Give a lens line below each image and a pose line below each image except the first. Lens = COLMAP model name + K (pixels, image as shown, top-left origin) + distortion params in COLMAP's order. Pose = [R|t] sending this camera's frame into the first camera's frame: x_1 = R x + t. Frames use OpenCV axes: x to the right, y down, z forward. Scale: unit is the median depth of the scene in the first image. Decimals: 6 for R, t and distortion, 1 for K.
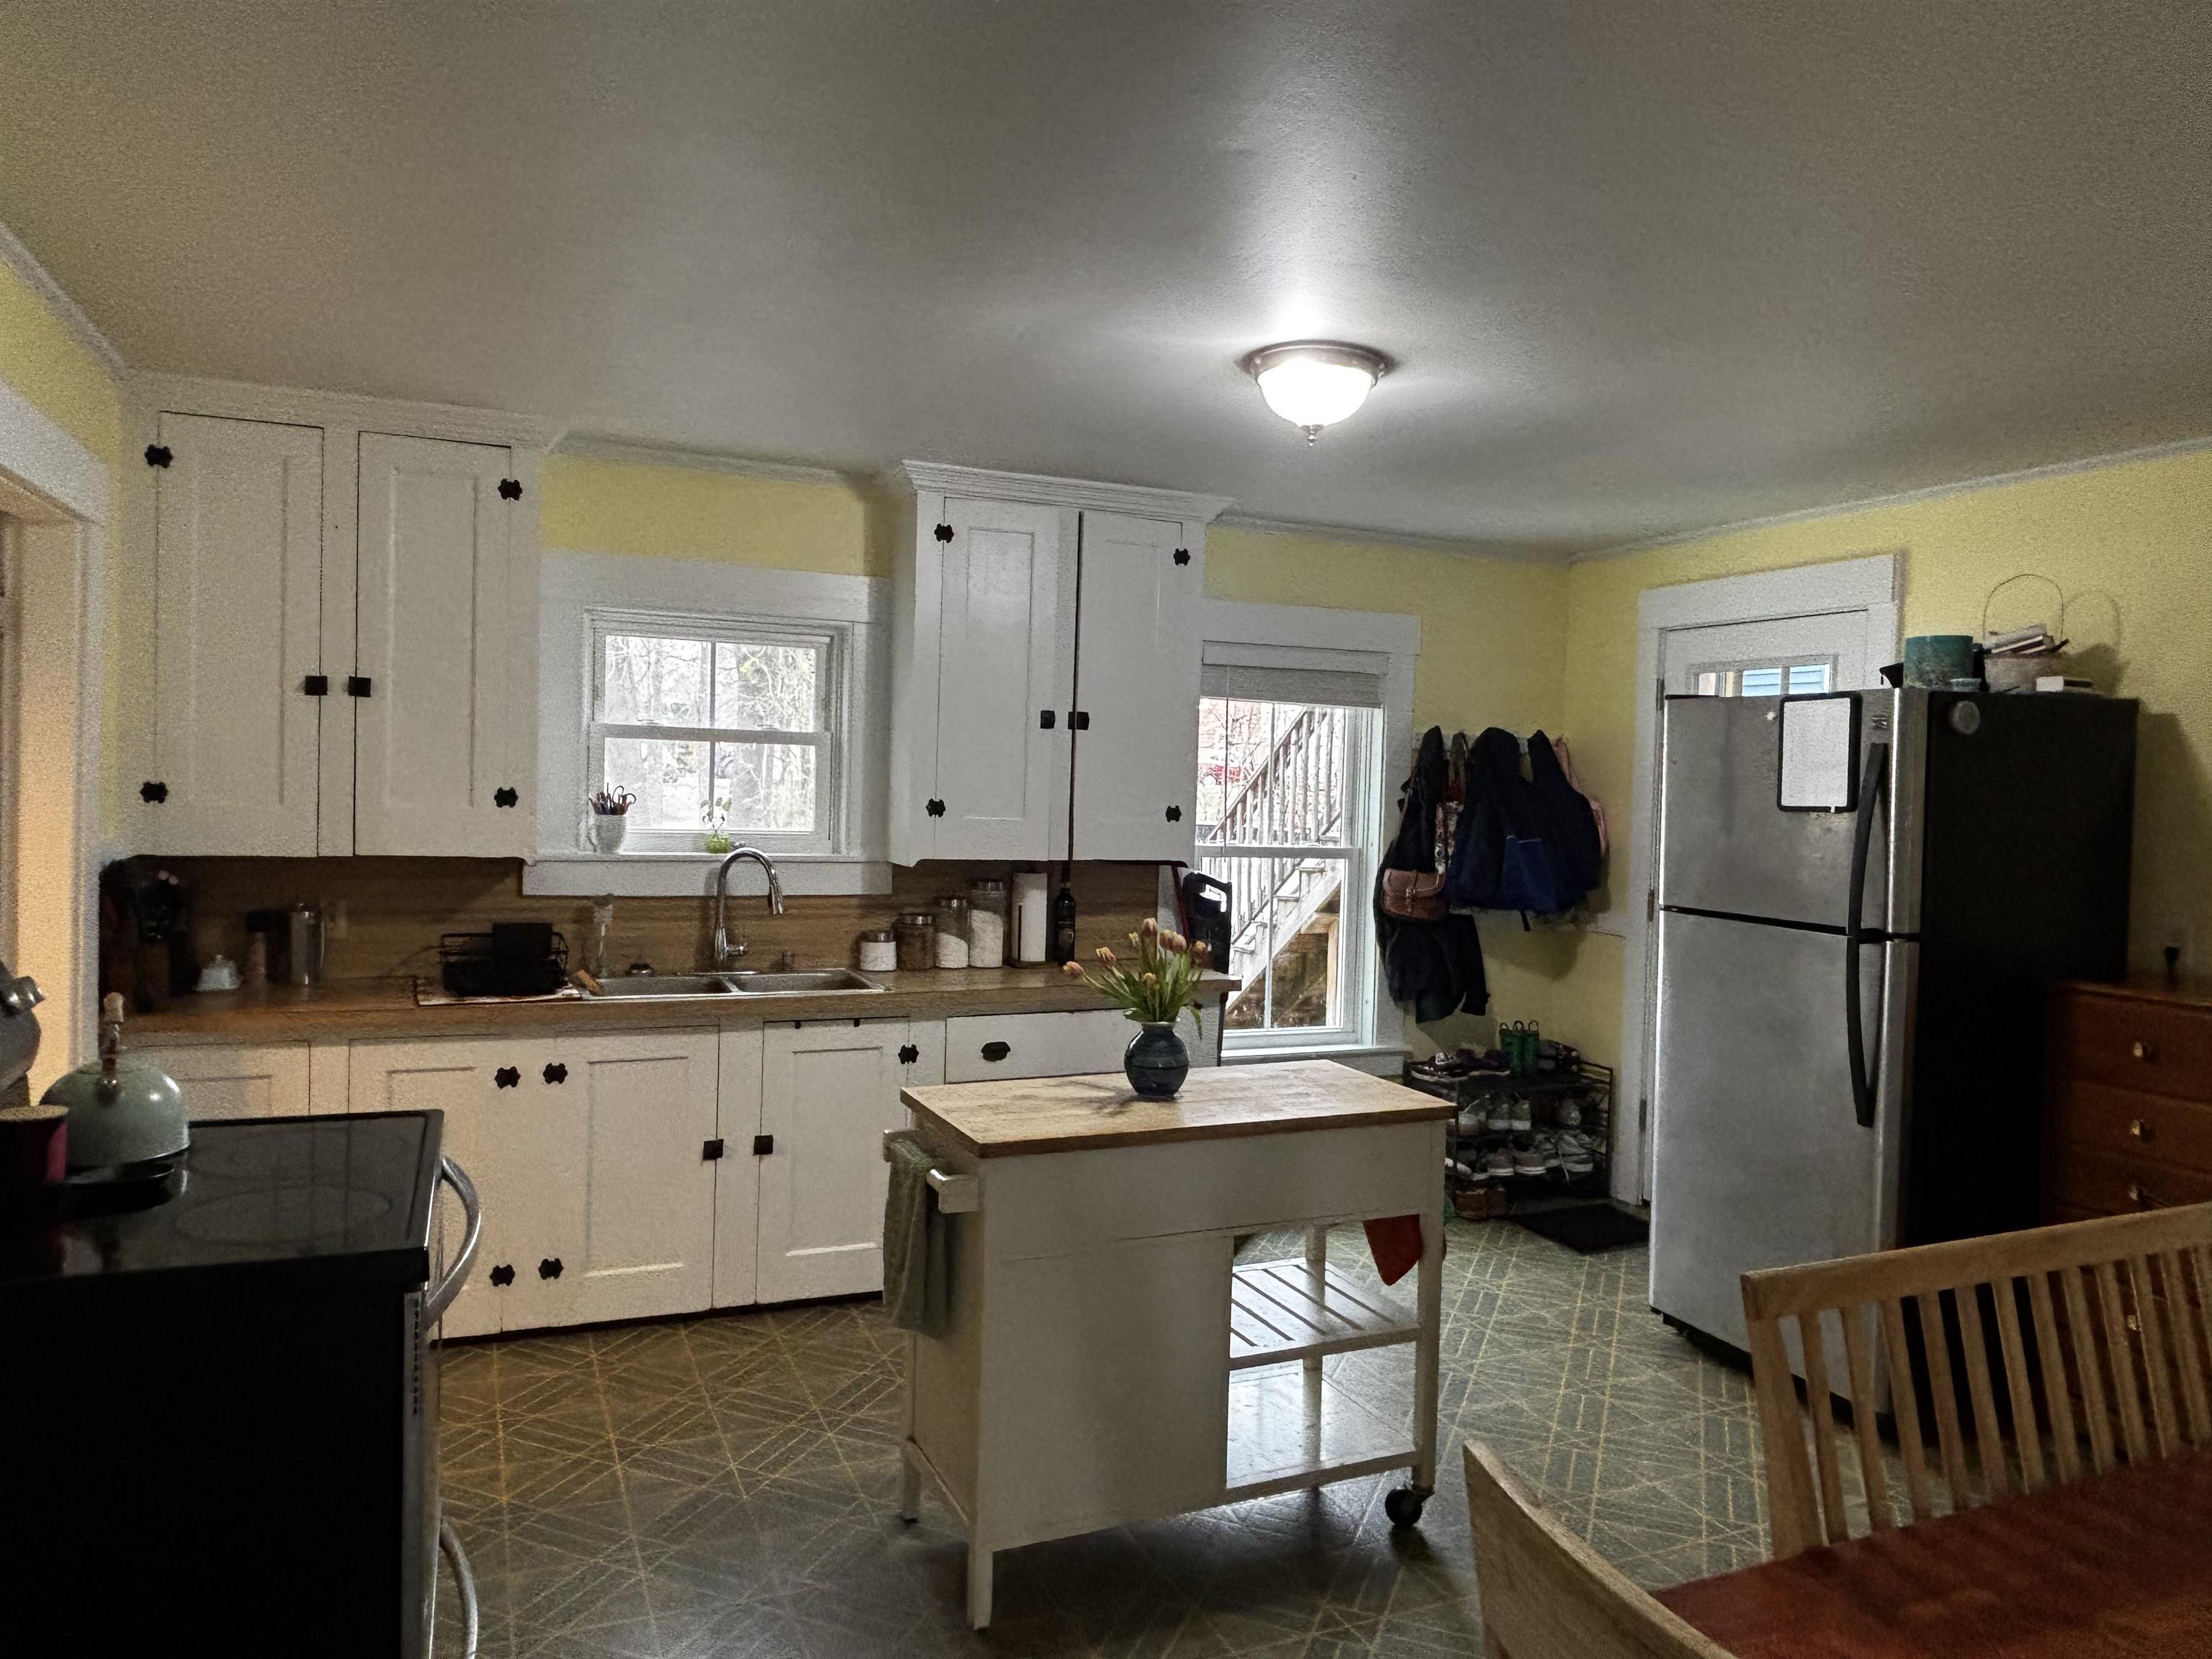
lens RADIAL K [[1459.8, 0, 1121.3], [0, 1459.8, 822.9], [0, 0, 1]] dist [0.026616, -0.039013]
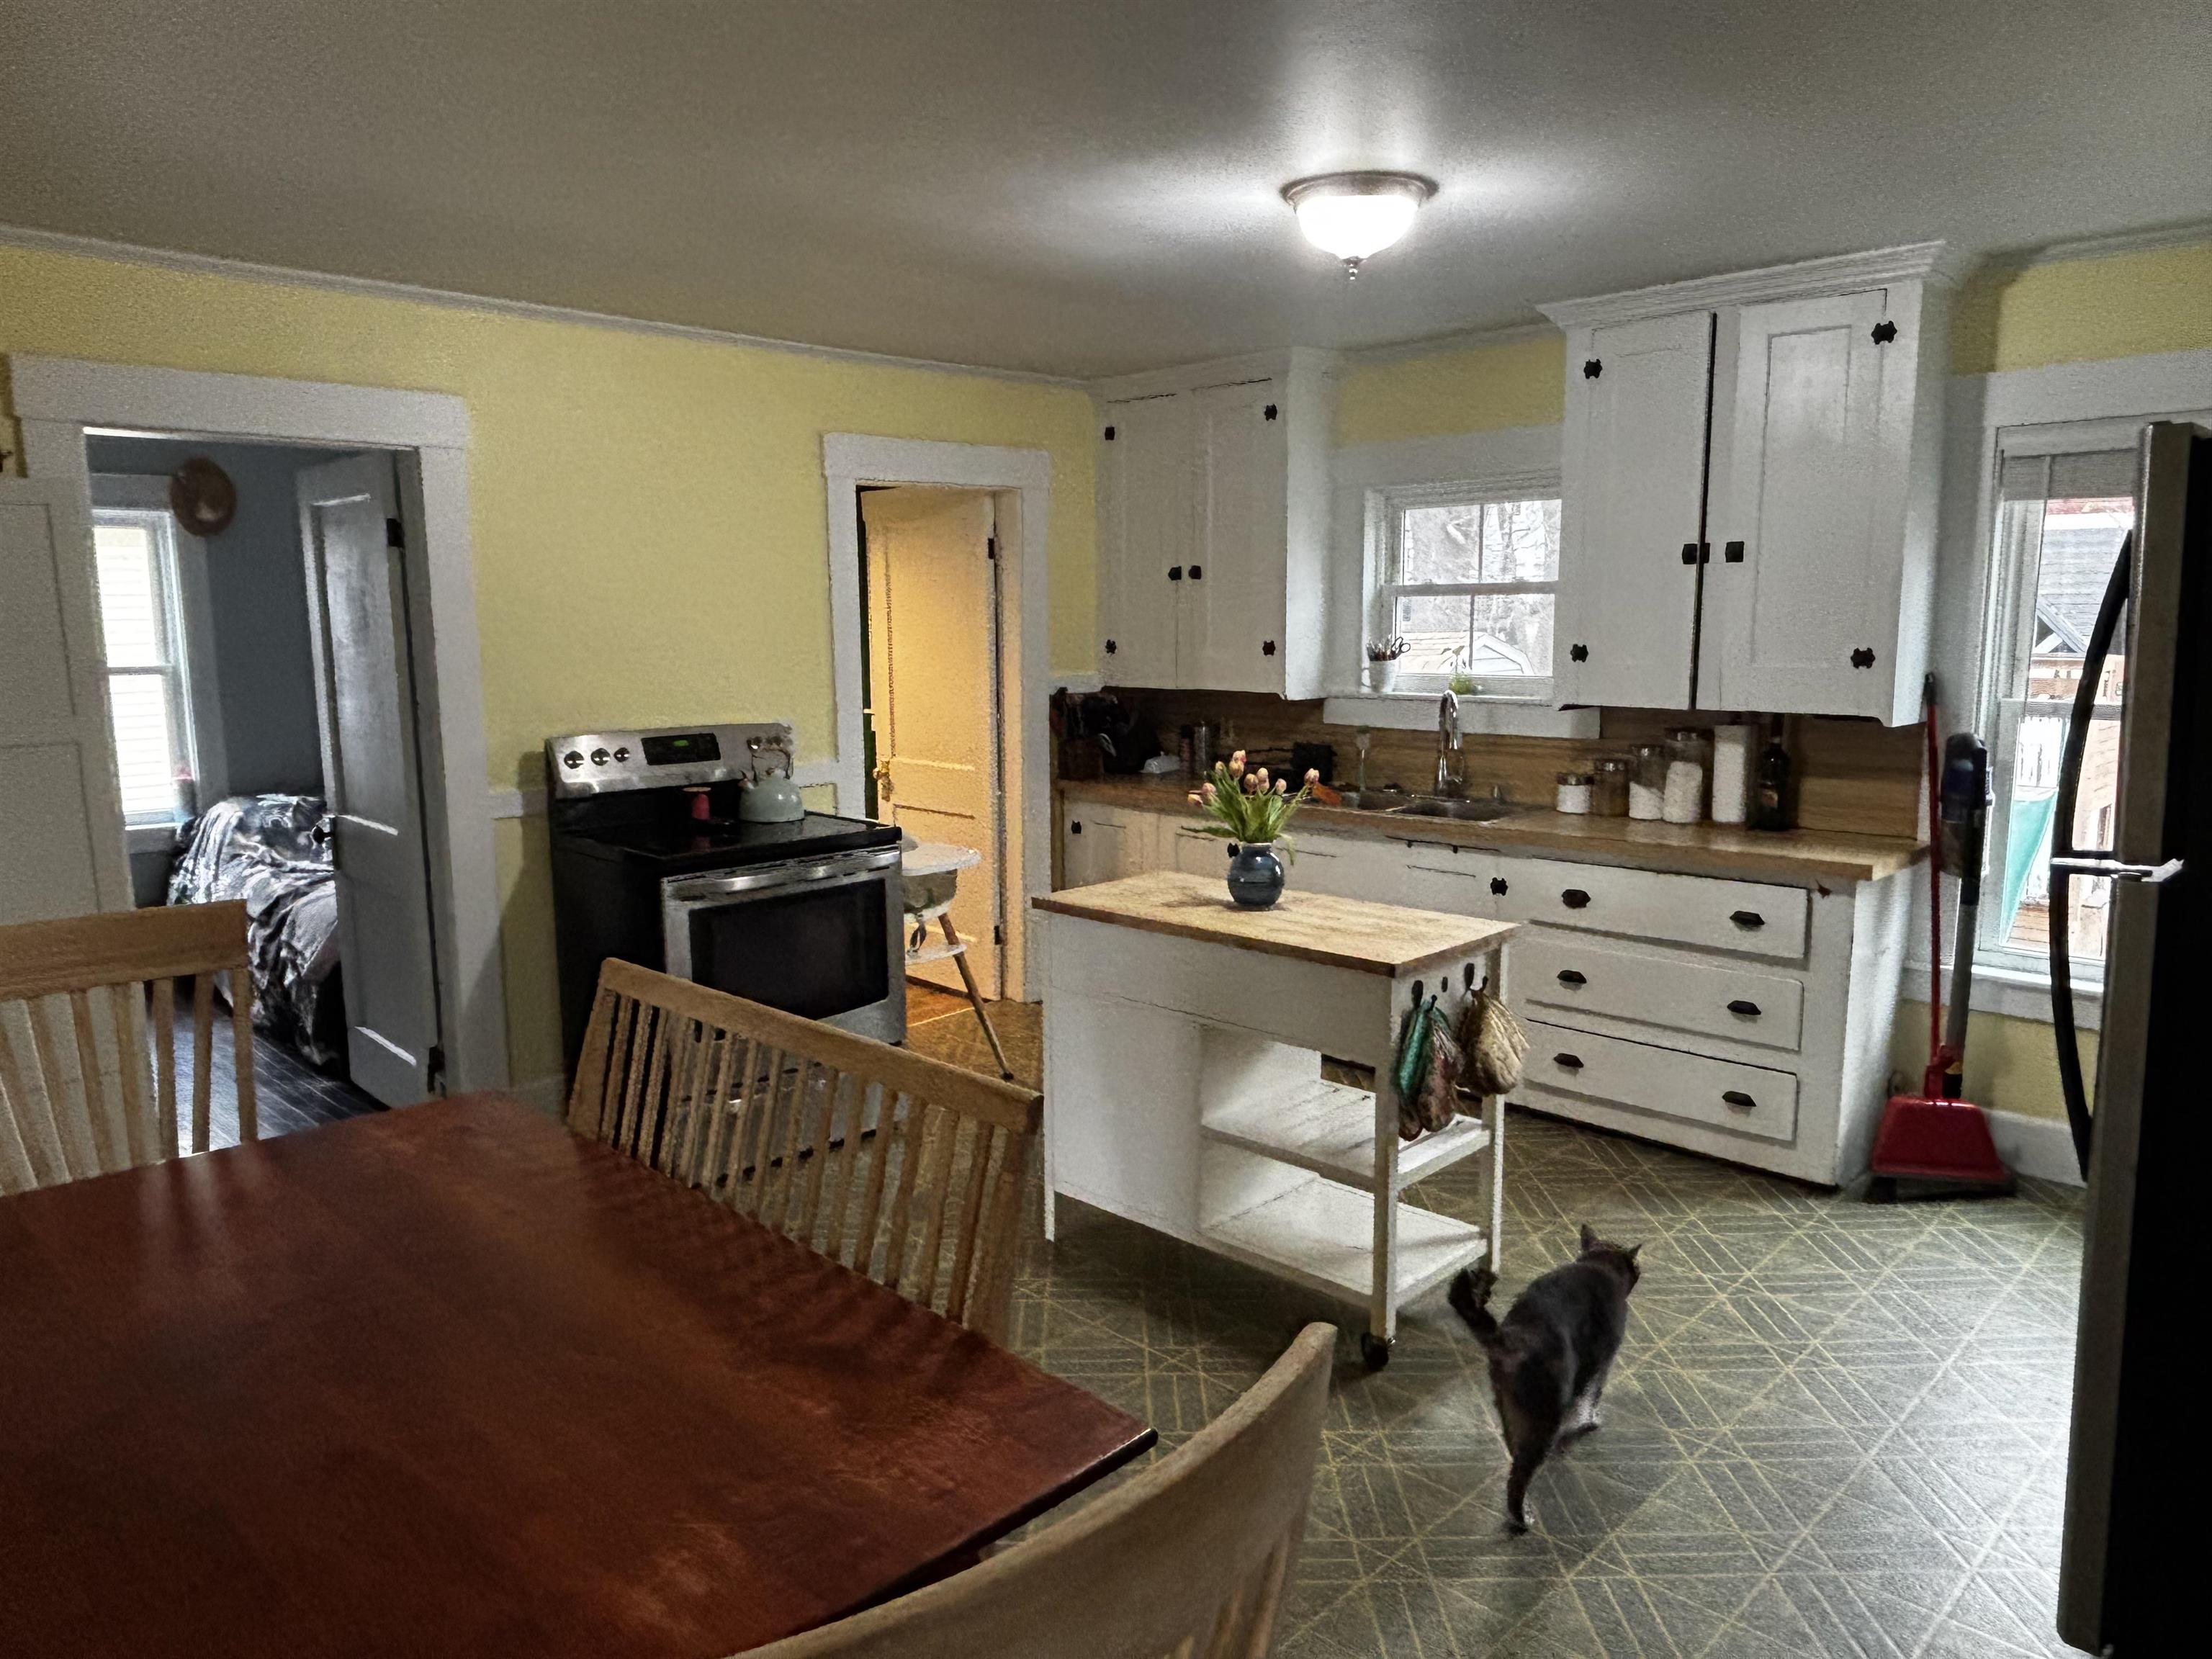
lens RADIAL K [[1459.8, 0, 1069.0], [0, 1459.8, 839.6], [0, 0, 1]] dist [0.026616, -0.039013]
pose [[0.355624, 0.111409, -0.927965, 0.691671], [-0.006808, 0.993153, 0.116626, 0.001859], [0.934604, -0.035158, 0.353948, 0.312320]]
